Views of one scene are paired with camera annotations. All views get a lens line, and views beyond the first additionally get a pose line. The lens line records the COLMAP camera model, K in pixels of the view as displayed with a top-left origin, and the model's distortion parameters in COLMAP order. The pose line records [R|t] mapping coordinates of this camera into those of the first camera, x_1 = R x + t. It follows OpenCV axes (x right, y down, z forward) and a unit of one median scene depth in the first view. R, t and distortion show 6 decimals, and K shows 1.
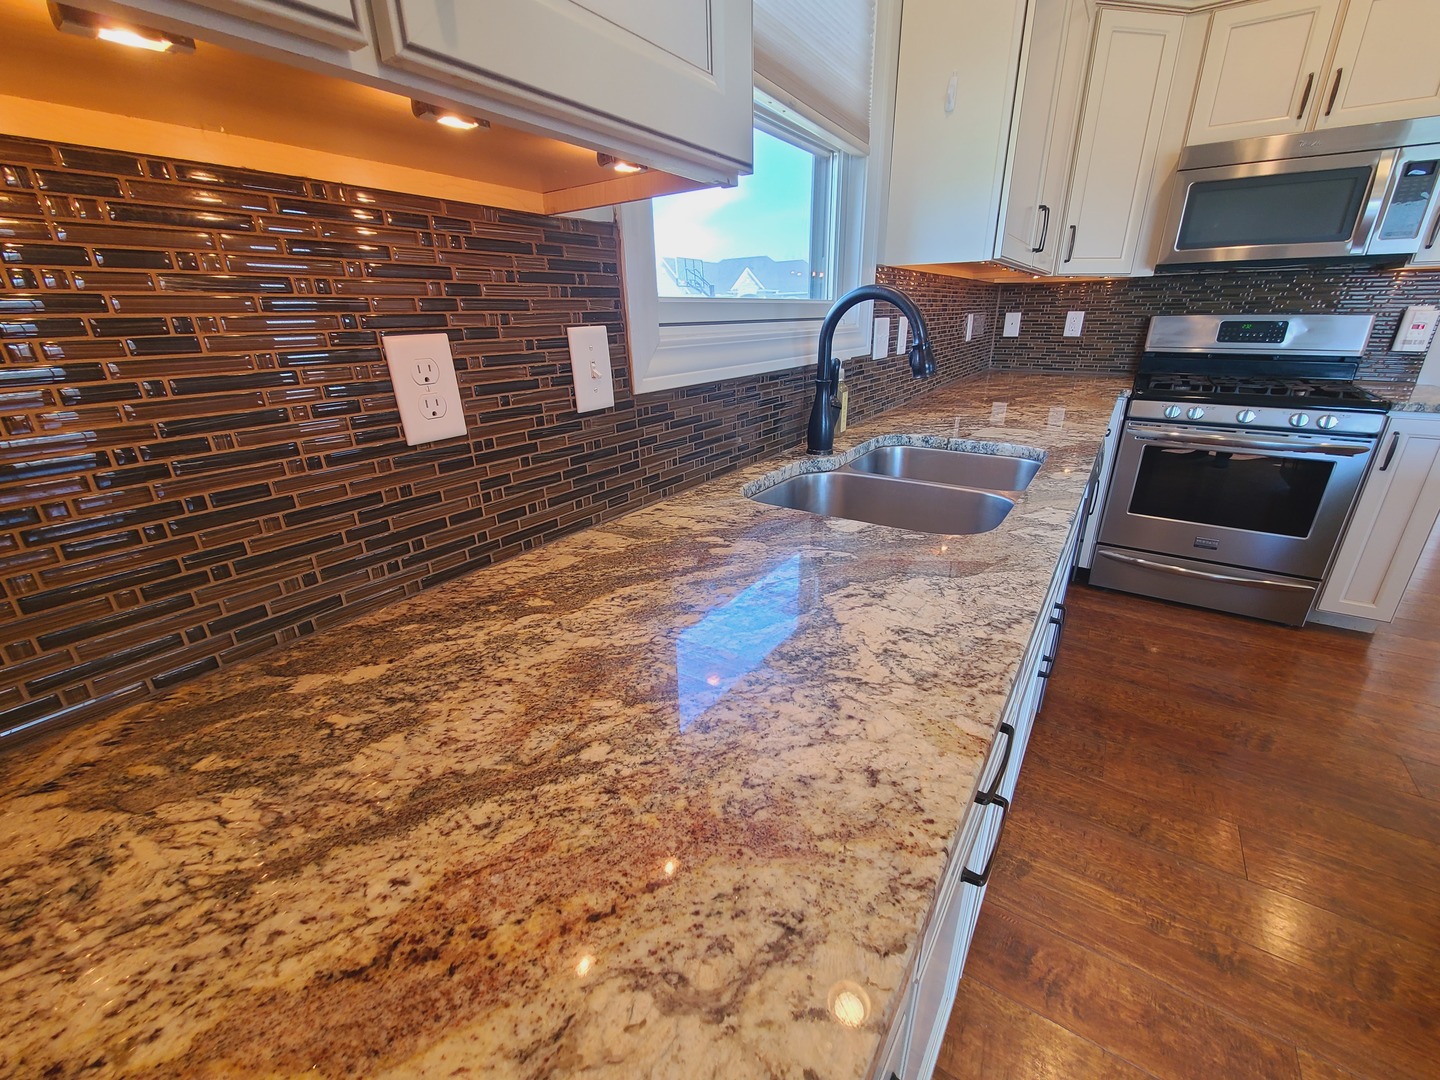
lens RADIAL K [[587.9, 0, 724.2], [0, 587.9, 546.8], [0, 0, 1]] dist [-0.002424, -0.000803]
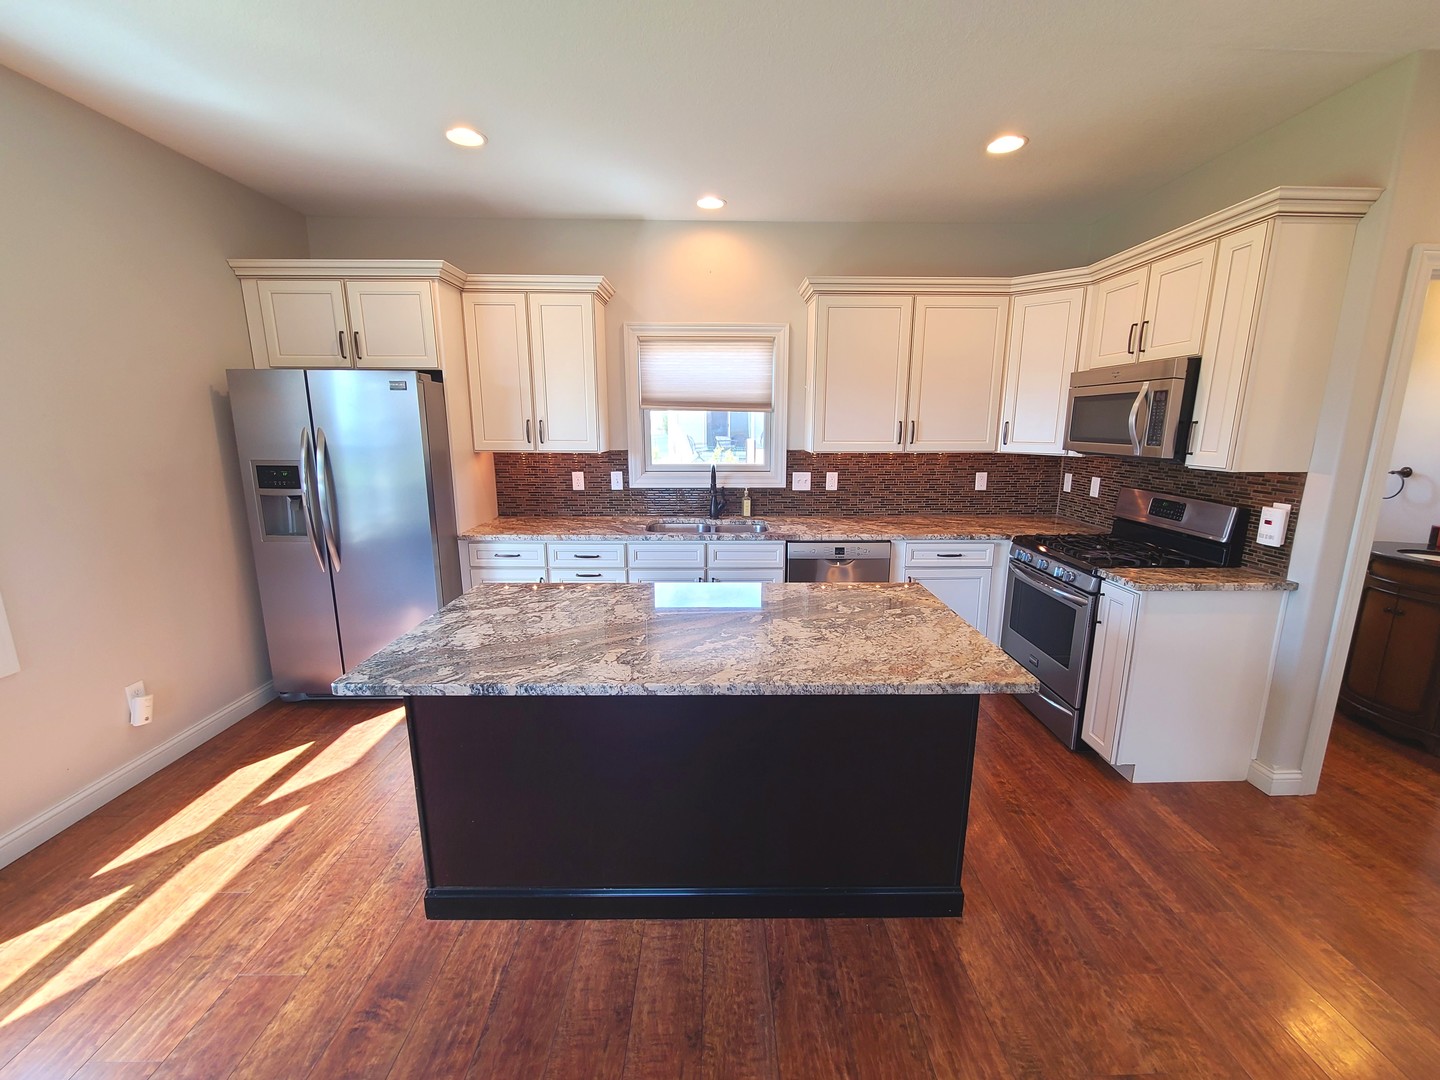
lens RADIAL K [[587.9, 0, 727.4], [0, 587.9, 547.4], [0, 0, 1]] dist [-0.002424, -0.000803]
pose [[0.572821, 0.189937, -0.797371, 2.246469], [-0.312001, 0.950079, 0.002176, -0.054513], [0.757979, 0.247534, 0.603486, -0.534376]]
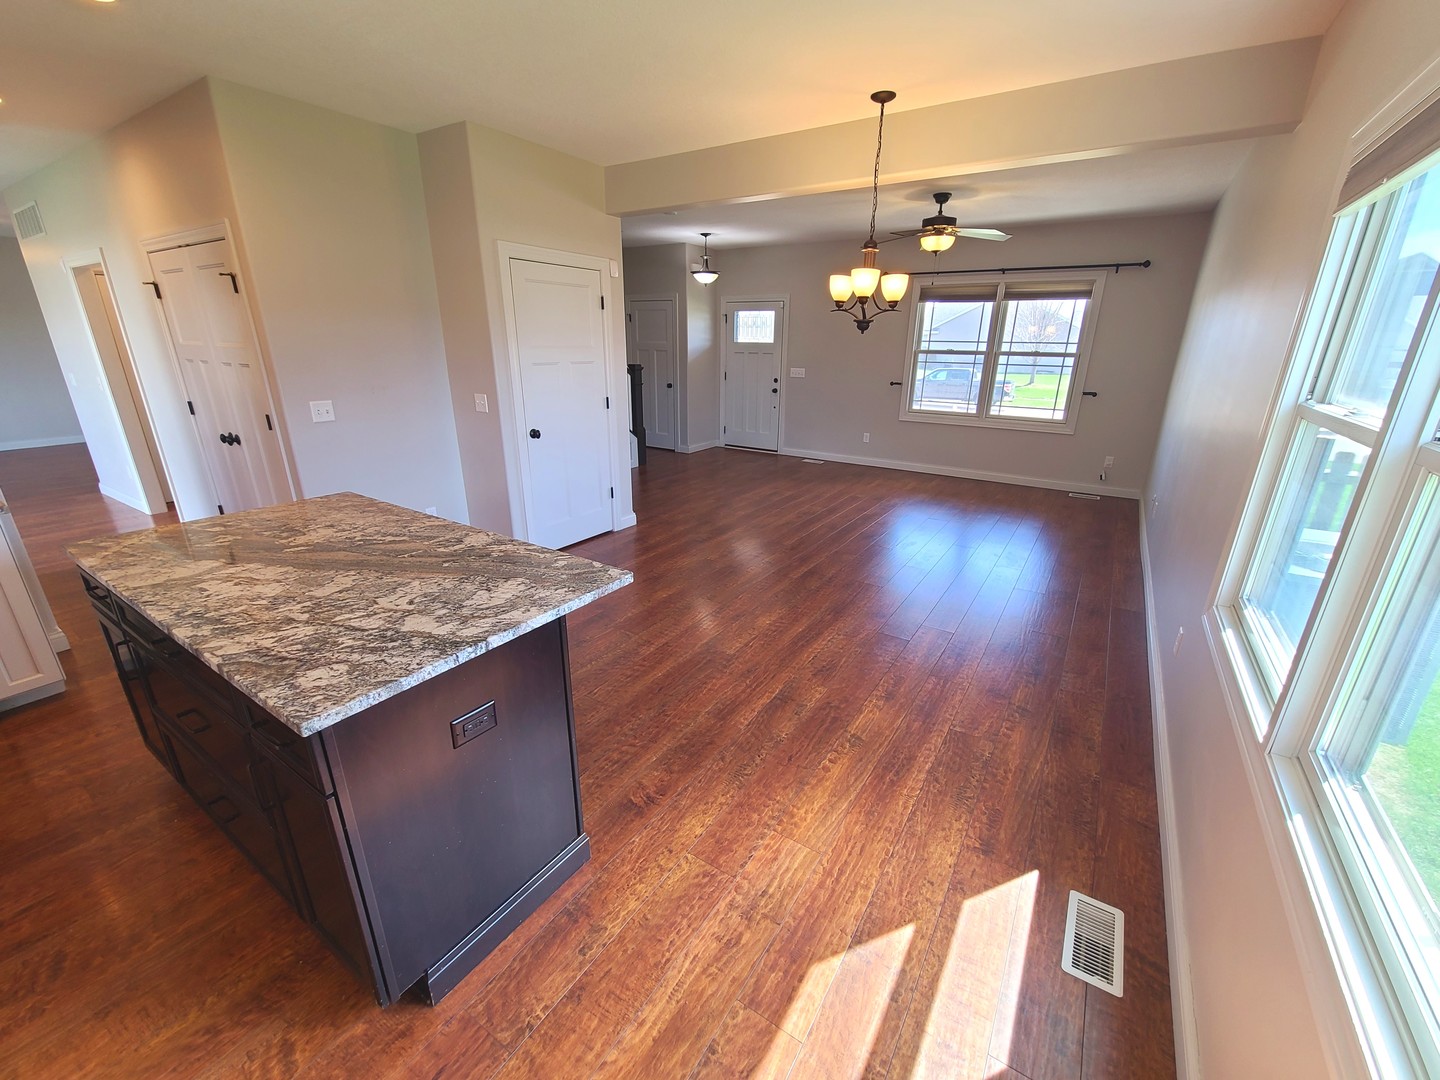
lens RADIAL K [[587.9, 0, 728.2], [0, 587.9, 547.5], [0, 0, 1]] dist [-0.002424, -0.000803]
pose [[-0.022561, -0.316627, 0.948282, 0.080722], [0.353796, 0.884615, 0.303786, 0.013705], [-0.935051, 0.342352, 0.092064, -0.698741]]
